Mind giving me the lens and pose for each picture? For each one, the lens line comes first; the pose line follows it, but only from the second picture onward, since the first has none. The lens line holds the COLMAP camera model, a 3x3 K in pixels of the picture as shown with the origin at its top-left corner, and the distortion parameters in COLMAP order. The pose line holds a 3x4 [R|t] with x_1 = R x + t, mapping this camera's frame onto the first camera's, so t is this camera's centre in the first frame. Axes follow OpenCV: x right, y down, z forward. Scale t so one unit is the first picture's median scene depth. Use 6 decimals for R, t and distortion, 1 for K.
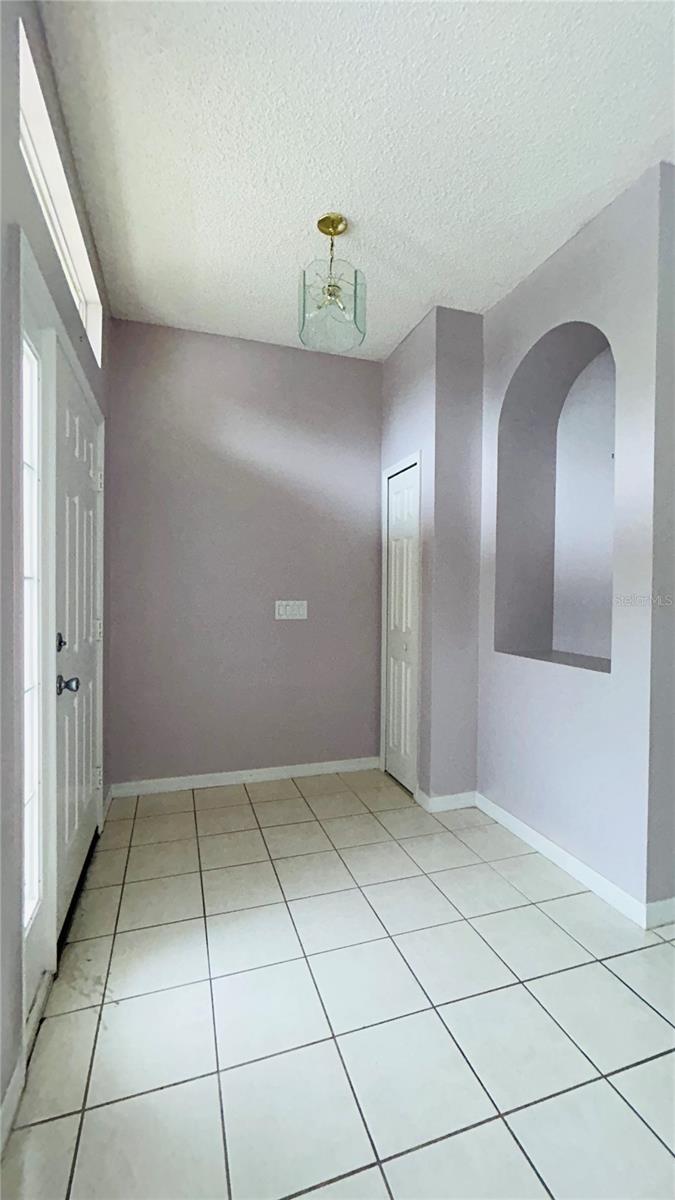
lens RADIAL K [[490.7, 0, 335.6], [0, 490.7, 596.5], [0, 0, 1]] dist [0.006853, 0.000253]
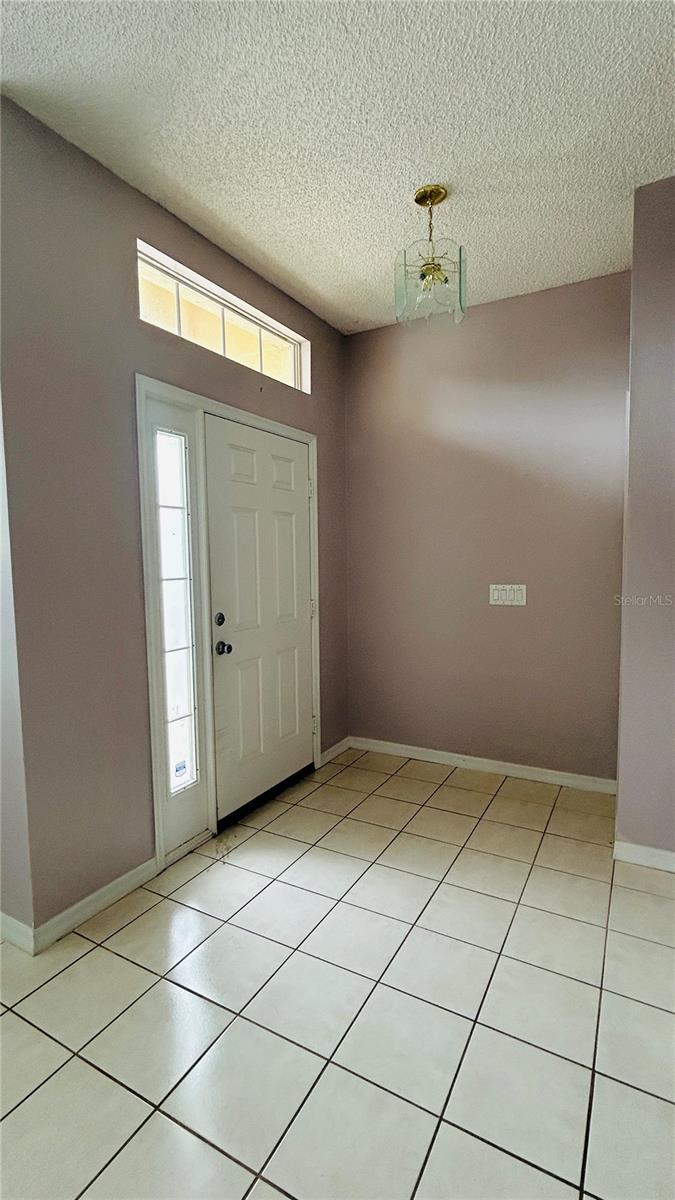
lens RADIAL K [[567.2, 0, 340.0], [0, 567.2, 600.7], [0, 0, 1]] dist [0.002410, -0.001012]
pose [[0.685287, 0.049552, -0.726586, 0.519443], [0.008818, 0.997045, 0.076313, -0.050549], [0.728220, -0.058703, 0.682825, 0.066165]]
